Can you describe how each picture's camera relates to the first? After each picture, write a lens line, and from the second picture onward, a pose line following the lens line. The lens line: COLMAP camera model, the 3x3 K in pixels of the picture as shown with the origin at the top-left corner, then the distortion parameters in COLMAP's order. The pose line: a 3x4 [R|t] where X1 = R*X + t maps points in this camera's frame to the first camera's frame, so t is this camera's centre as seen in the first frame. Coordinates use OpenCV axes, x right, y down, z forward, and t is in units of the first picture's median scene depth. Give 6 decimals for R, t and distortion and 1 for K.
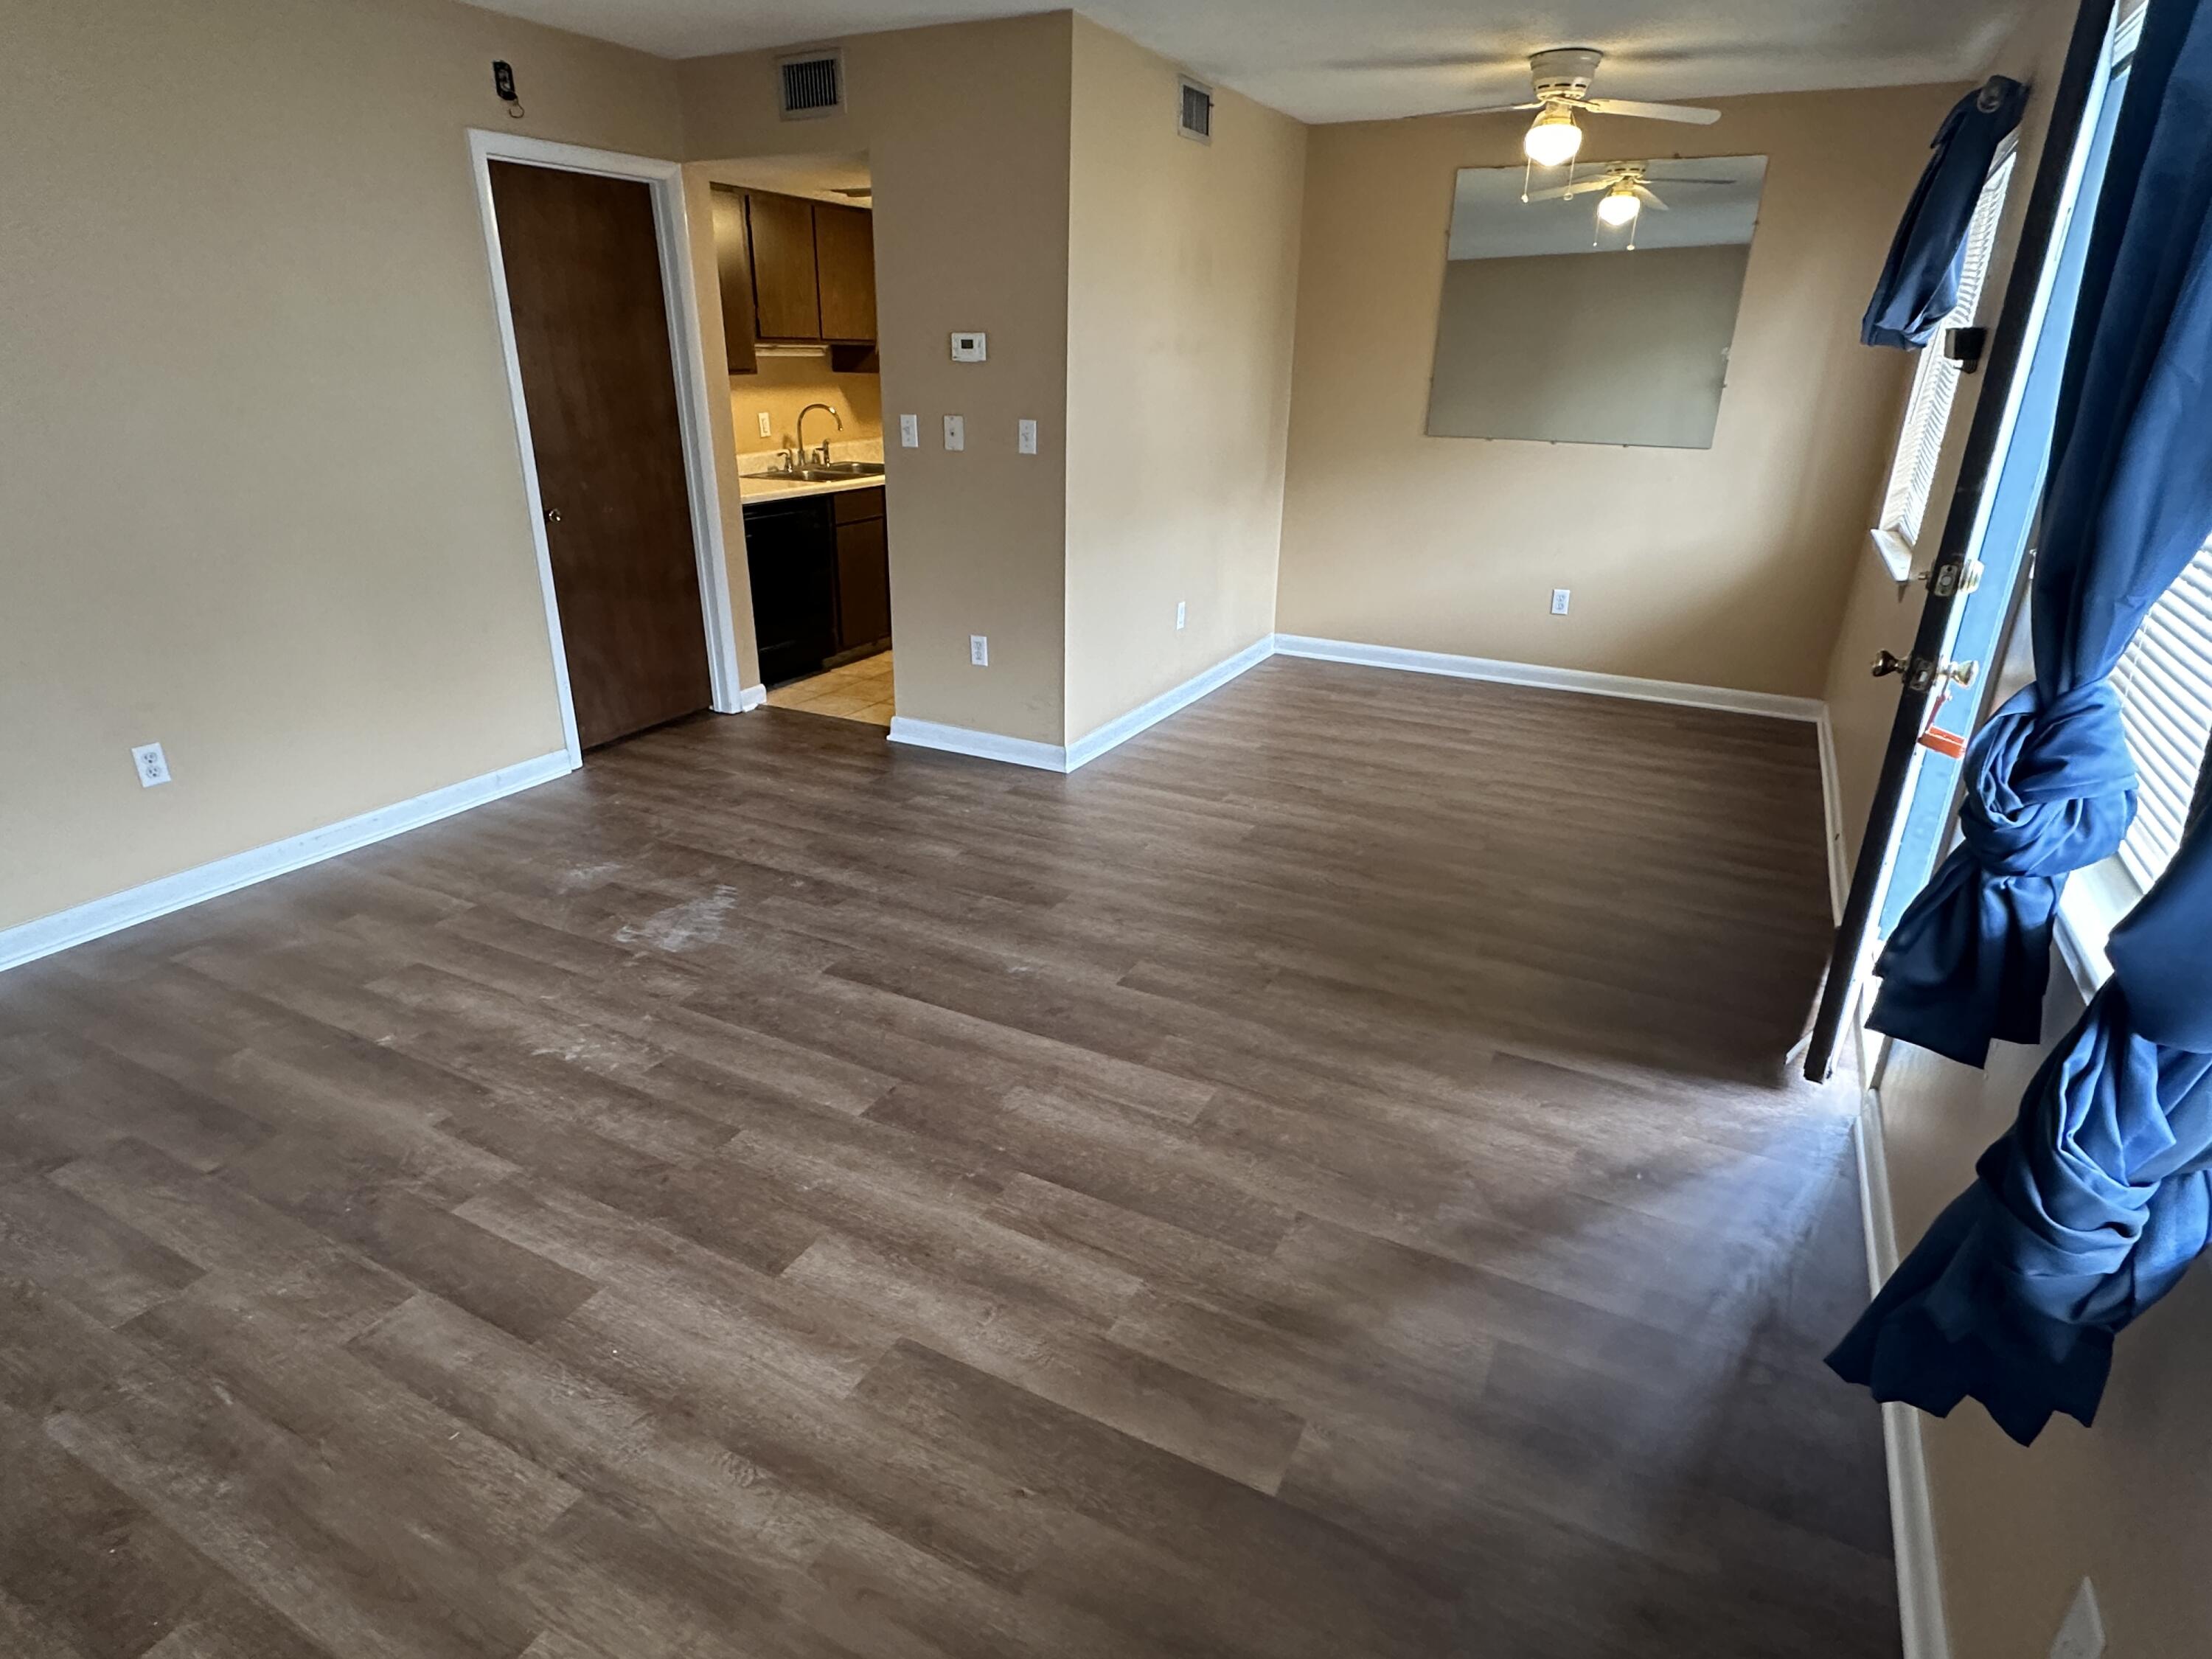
lens RADIAL K [[1224.2, 0, 1106.0], [0, 1224.2, 829.5], [0, 0, 1]] dist [-0.004779, 0.000060]
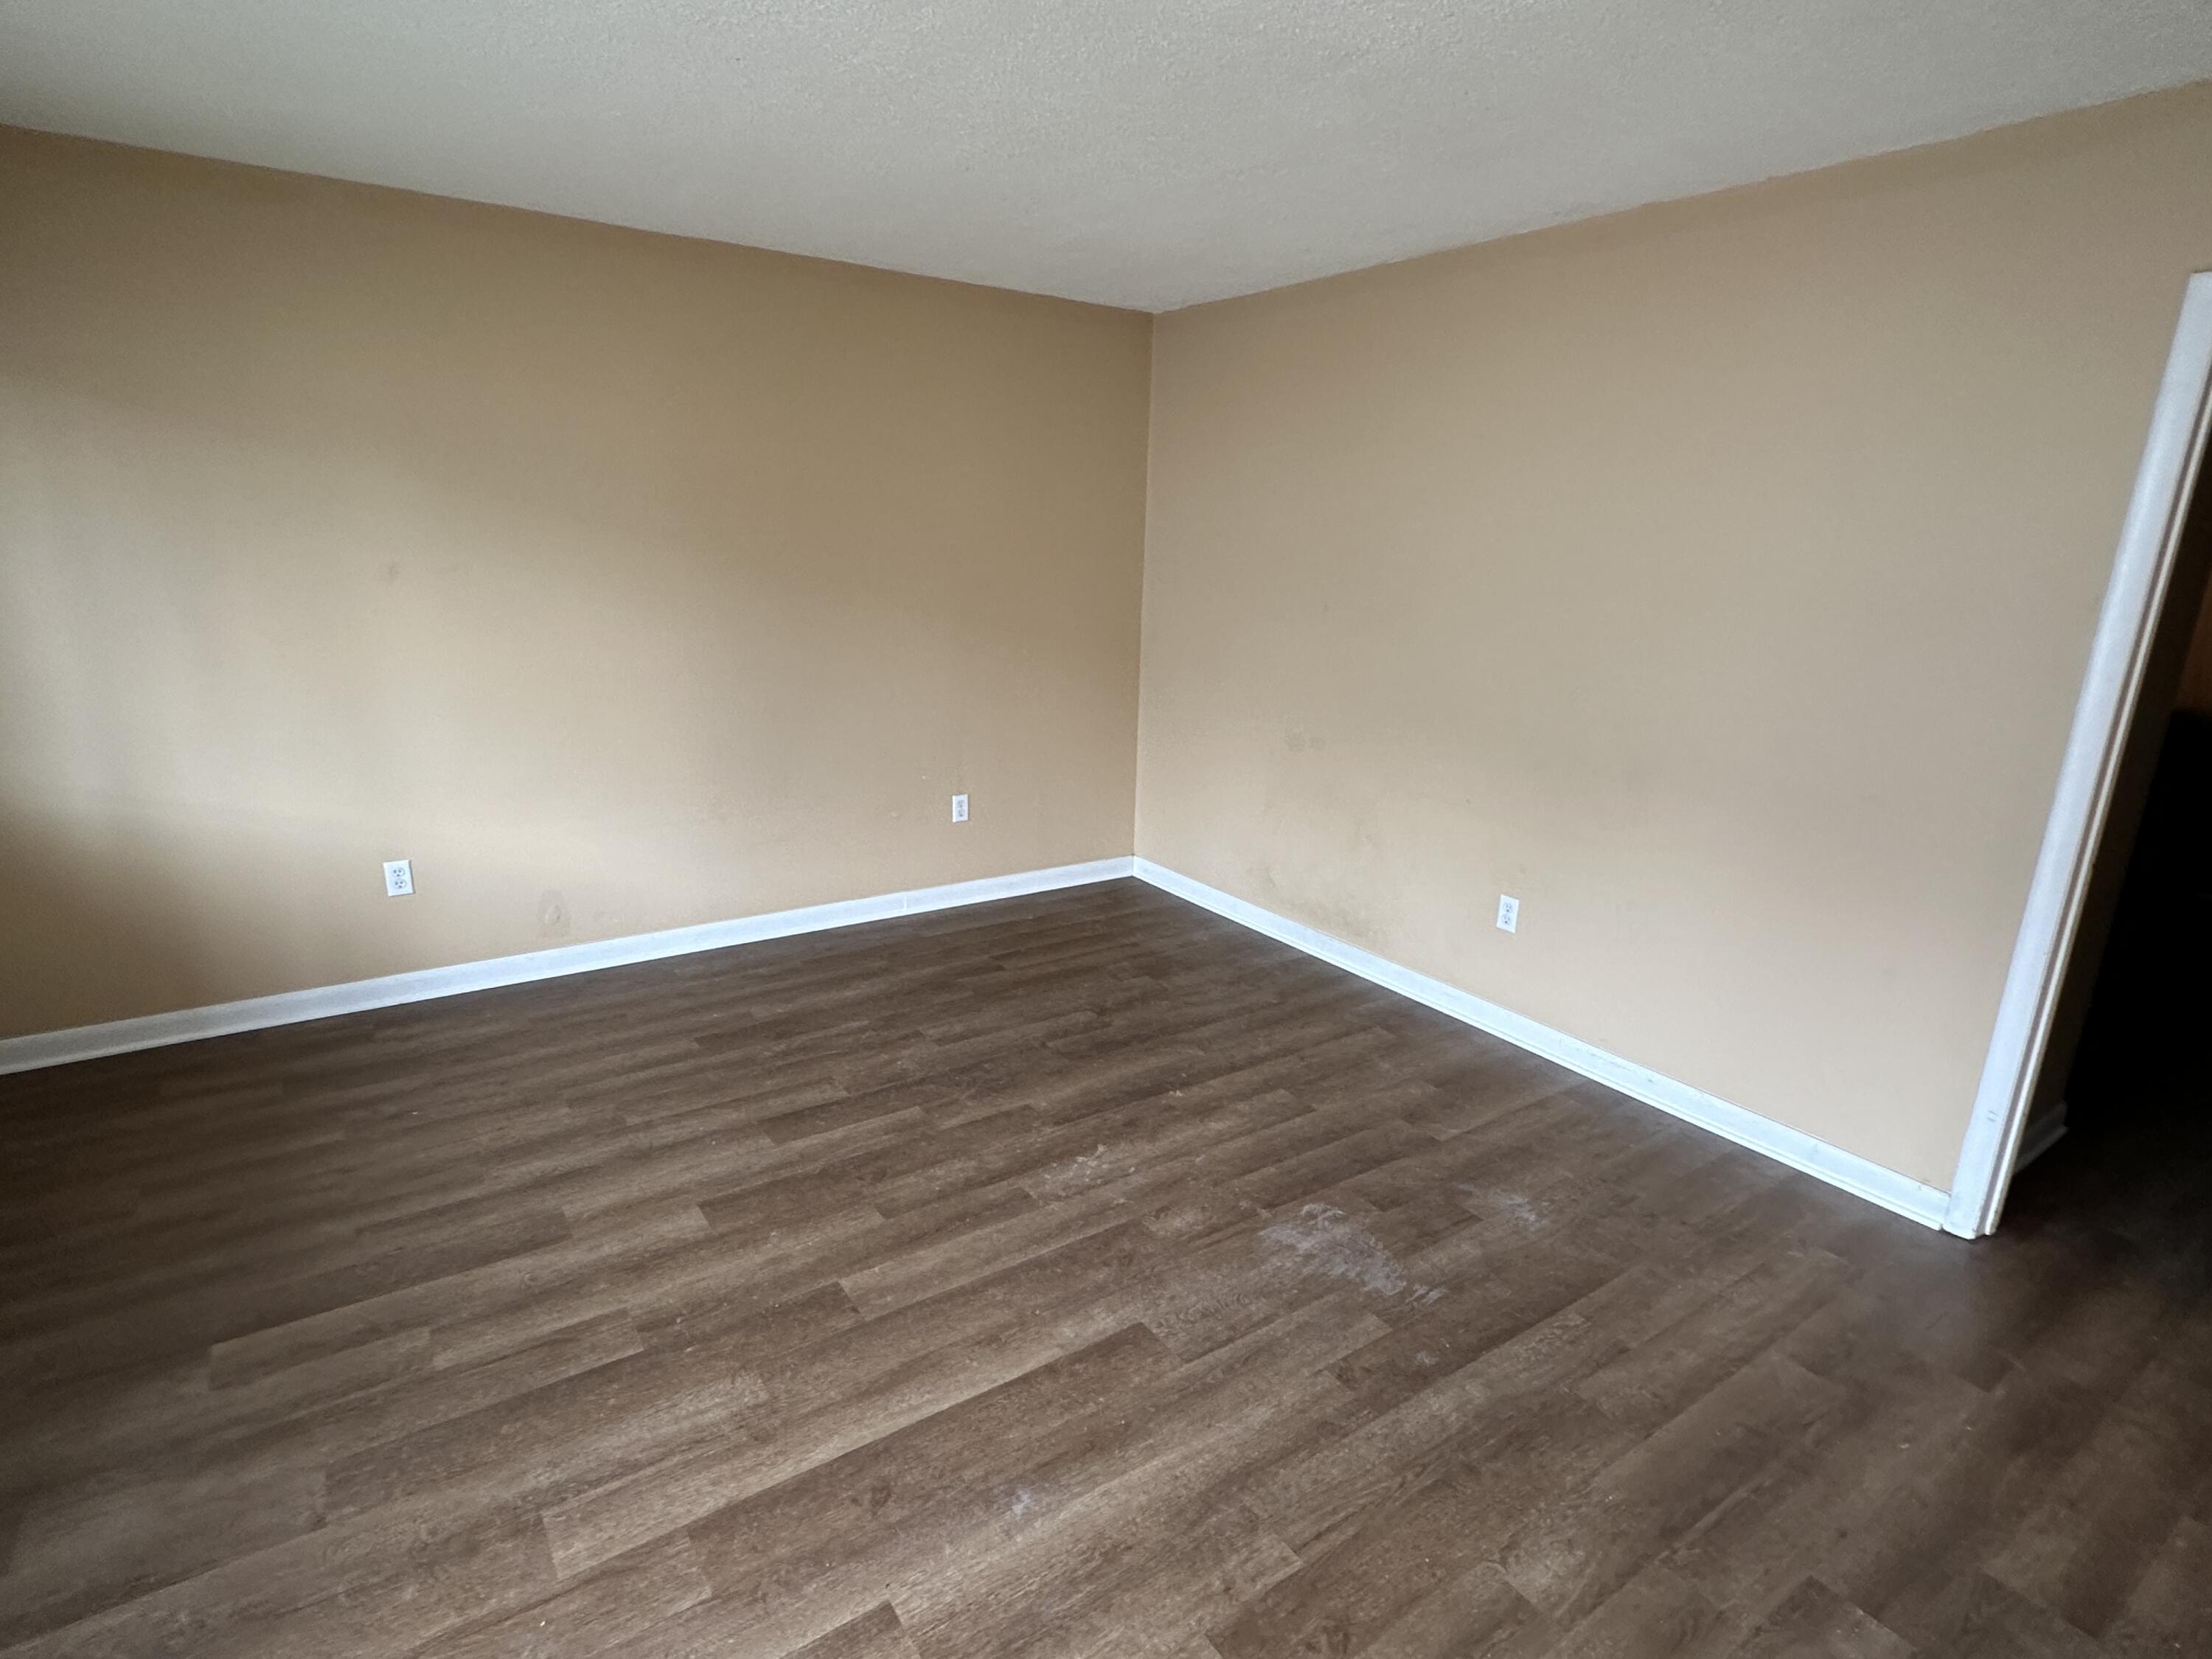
lens RADIAL K [[1123.4, 0, 1106.0], [0, 1123.4, 829.5], [0, 0, 1]] dist [-0.005029, 0.000441]
pose [[-0.465615, 0.202102, -0.861602, 0.422102], [-0.362417, 0.844651, 0.393978, -0.531429], [0.807376, 0.495701, -0.320037, 1.280038]]
